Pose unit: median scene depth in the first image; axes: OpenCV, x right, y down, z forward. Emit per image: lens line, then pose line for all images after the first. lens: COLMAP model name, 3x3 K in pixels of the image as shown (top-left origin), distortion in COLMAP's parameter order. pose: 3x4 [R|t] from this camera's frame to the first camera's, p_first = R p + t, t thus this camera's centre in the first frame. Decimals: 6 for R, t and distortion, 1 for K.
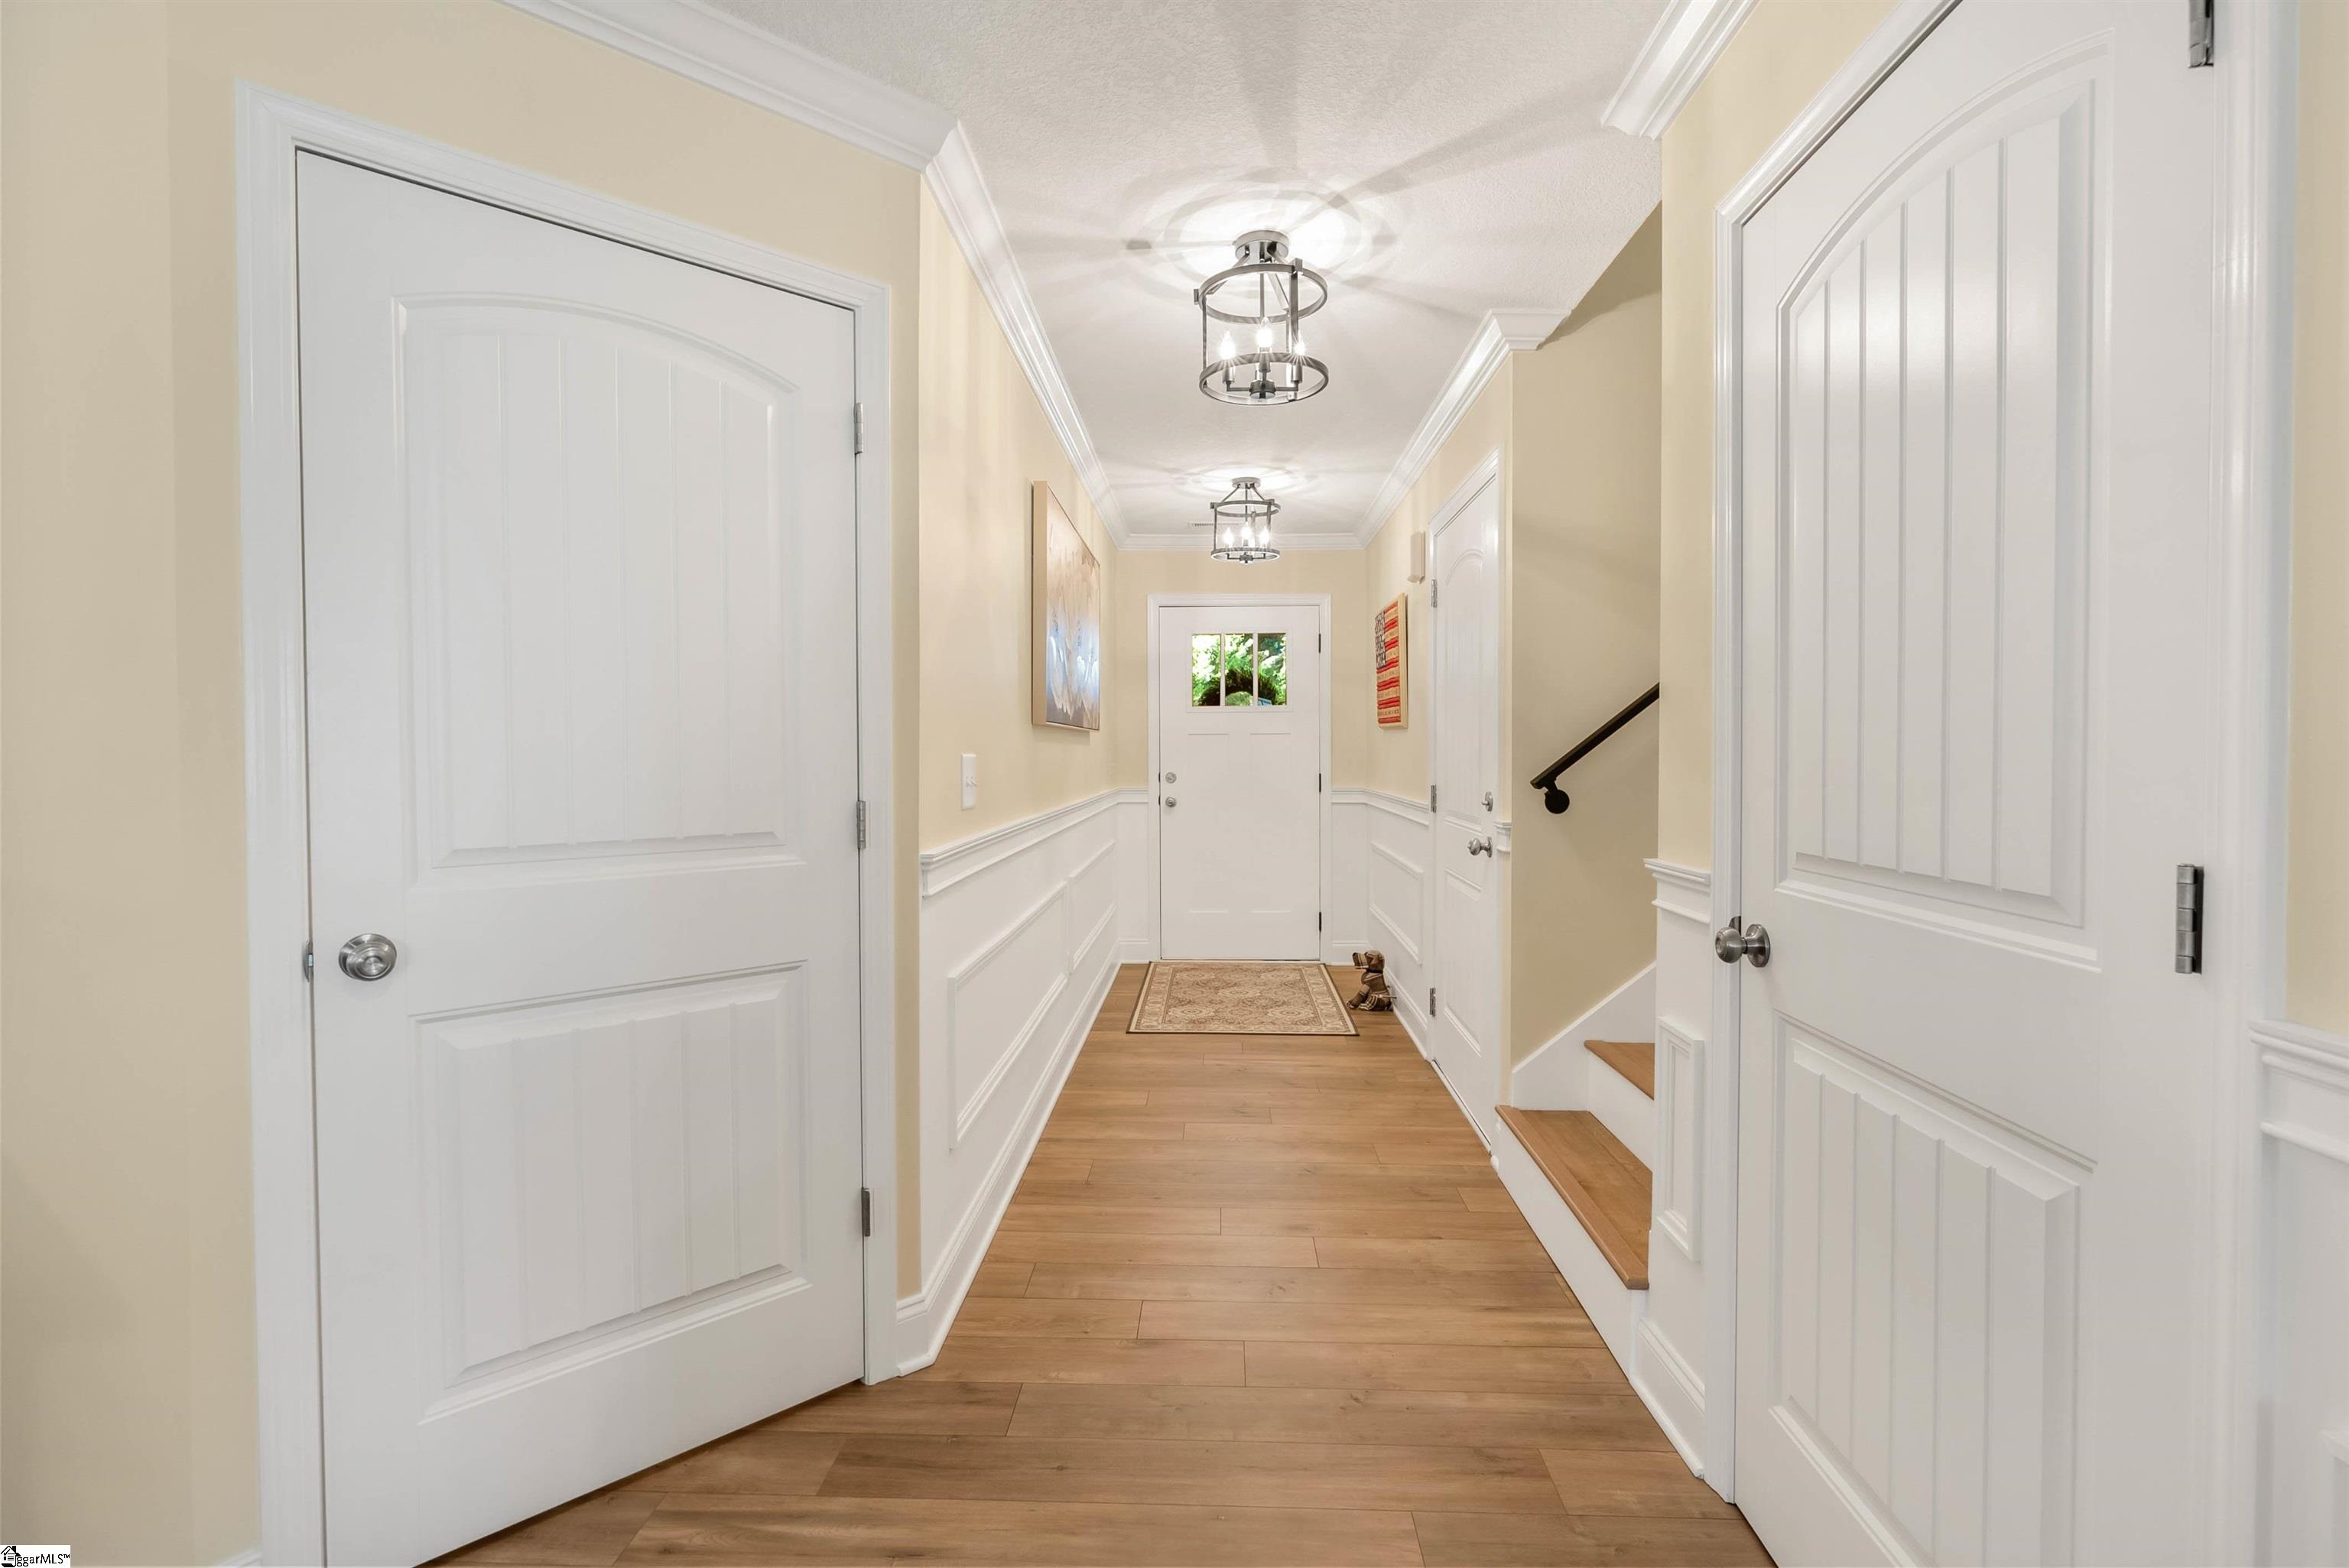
lens RADIAL K [[1055.9, 0, 1183.7], [0, 1055.9, 772.0], [0, 0, 1]] dist [-0.010885, 0.004958]
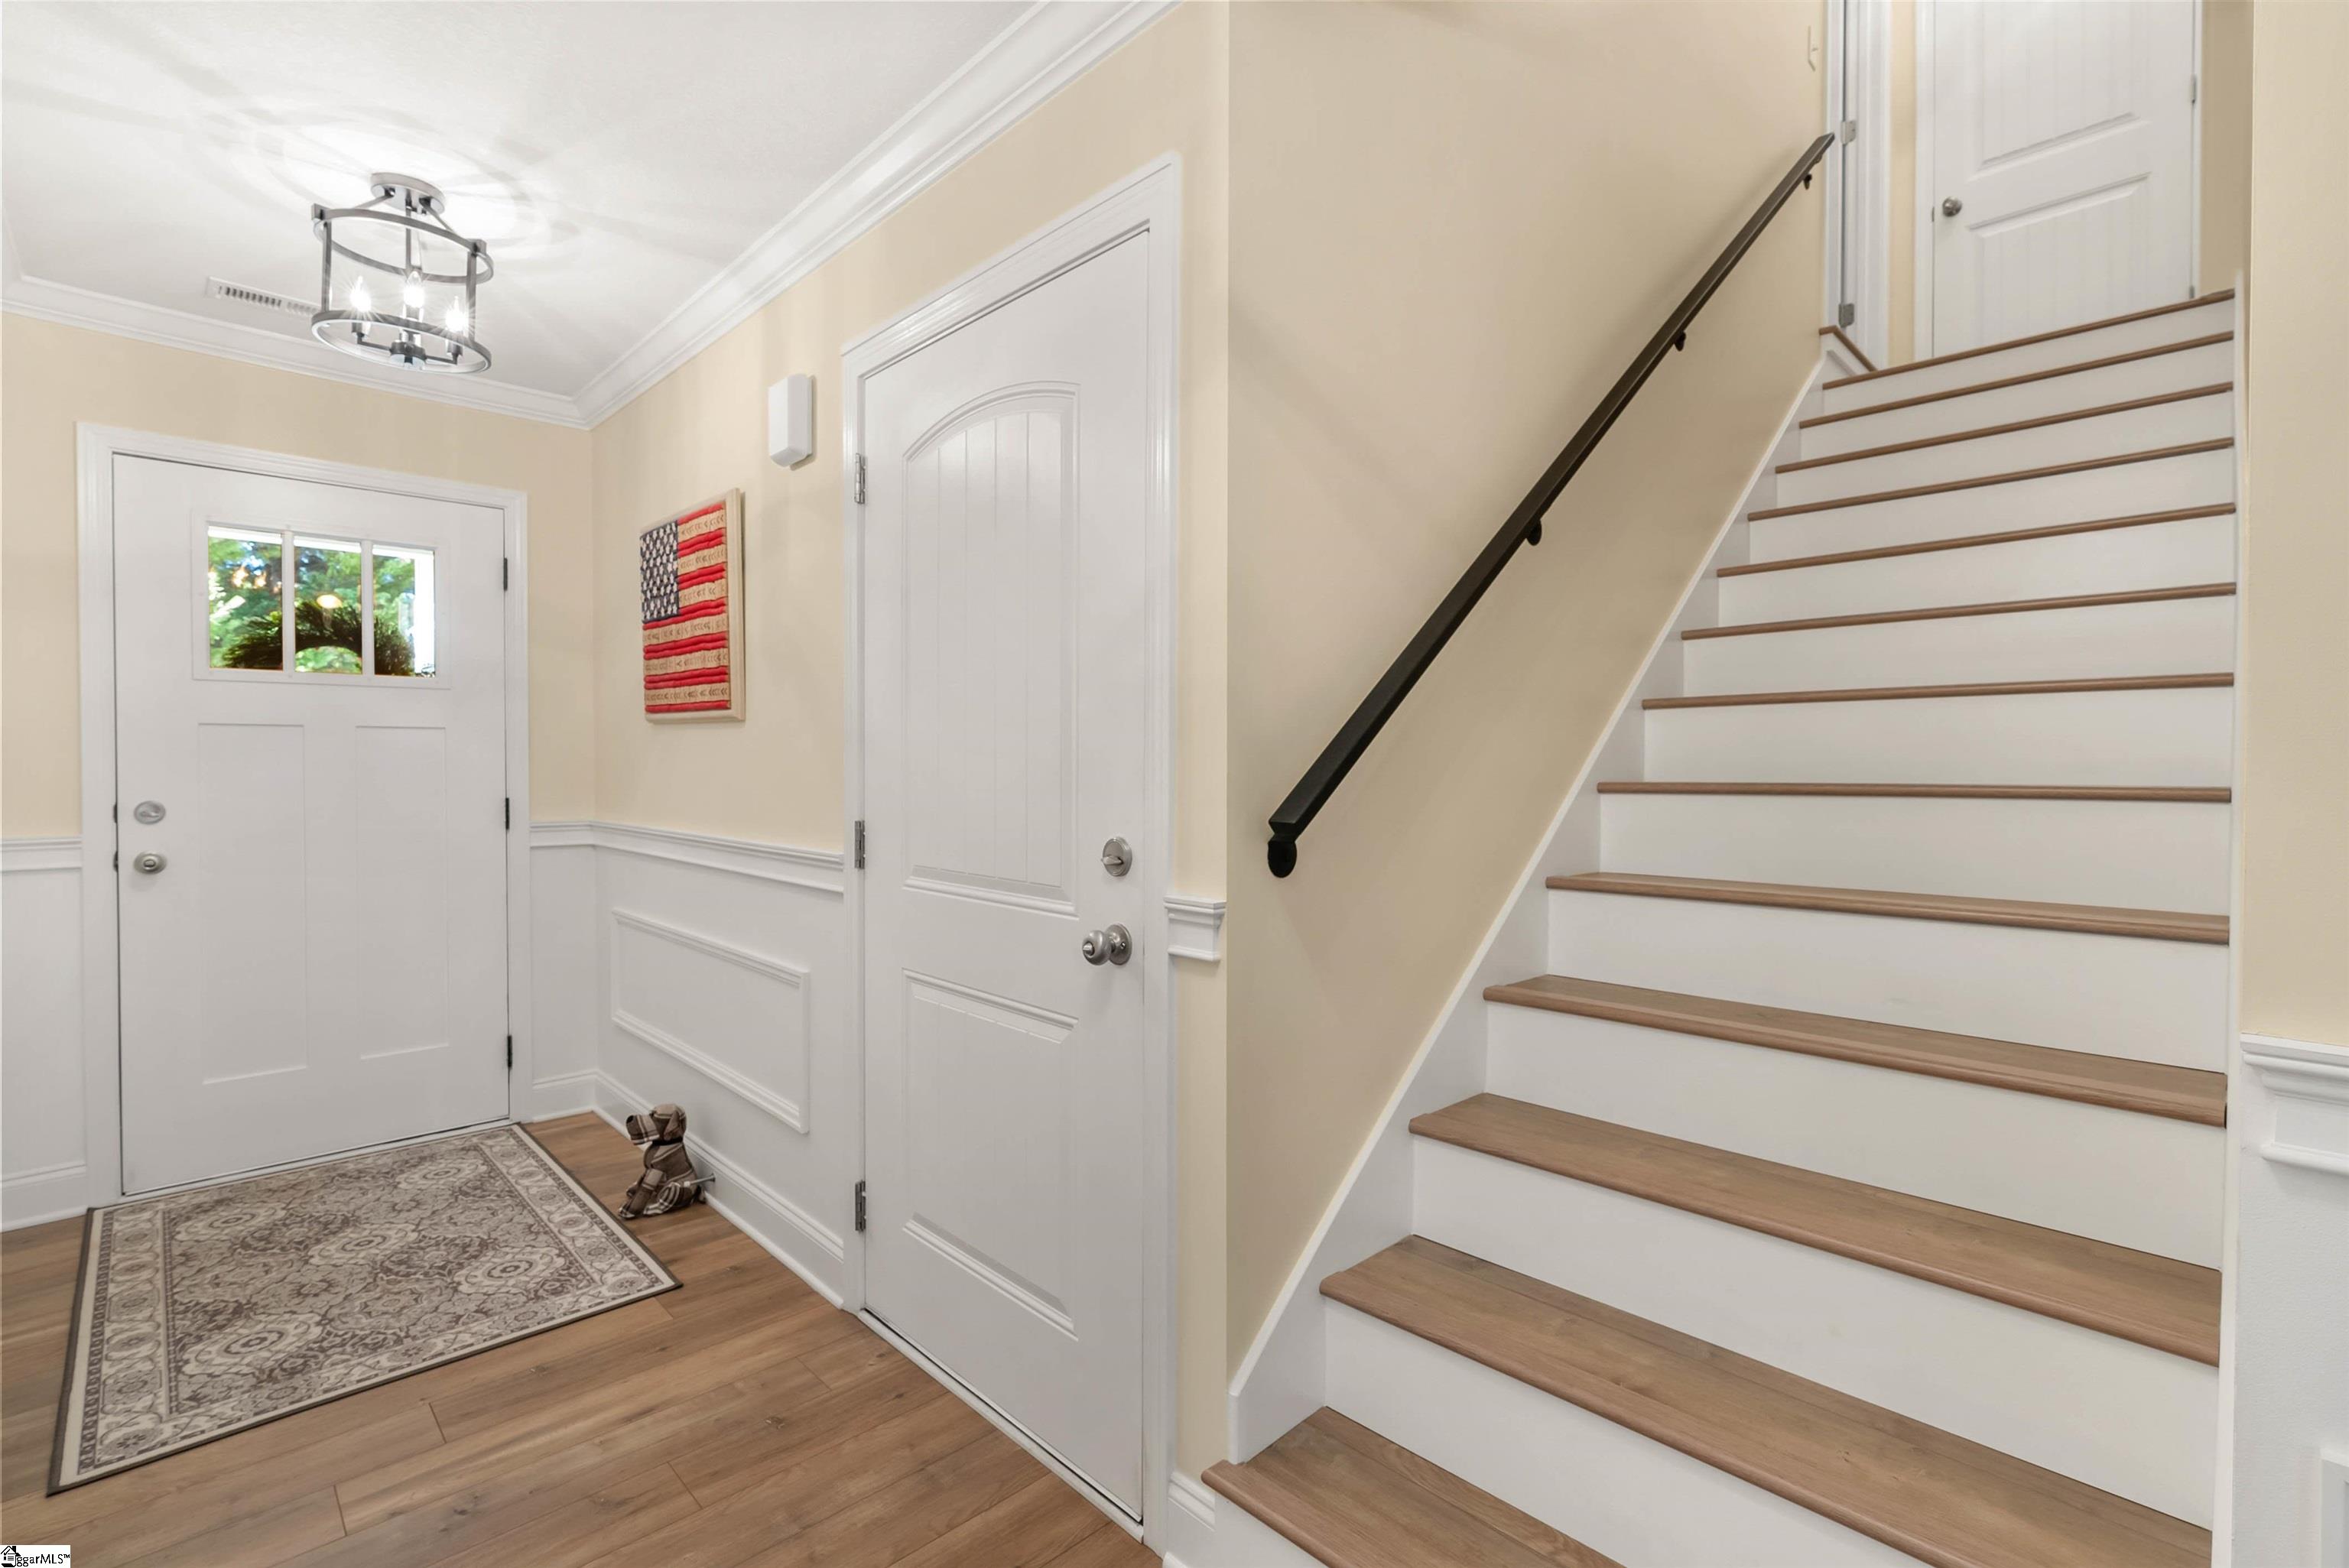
lens RADIAL K [[1055.9, 0, 1183.7], [0, 1055.9, 772.0], [0, 0, 1]] dist [-0.010885, 0.004958]
pose [[0.688838, -0.004375, 0.724902, -0.041783], [0.011209, 0.999927, -0.004616, -0.007097], [-0.724828, 0.011305, 0.688837, 0.400022]]
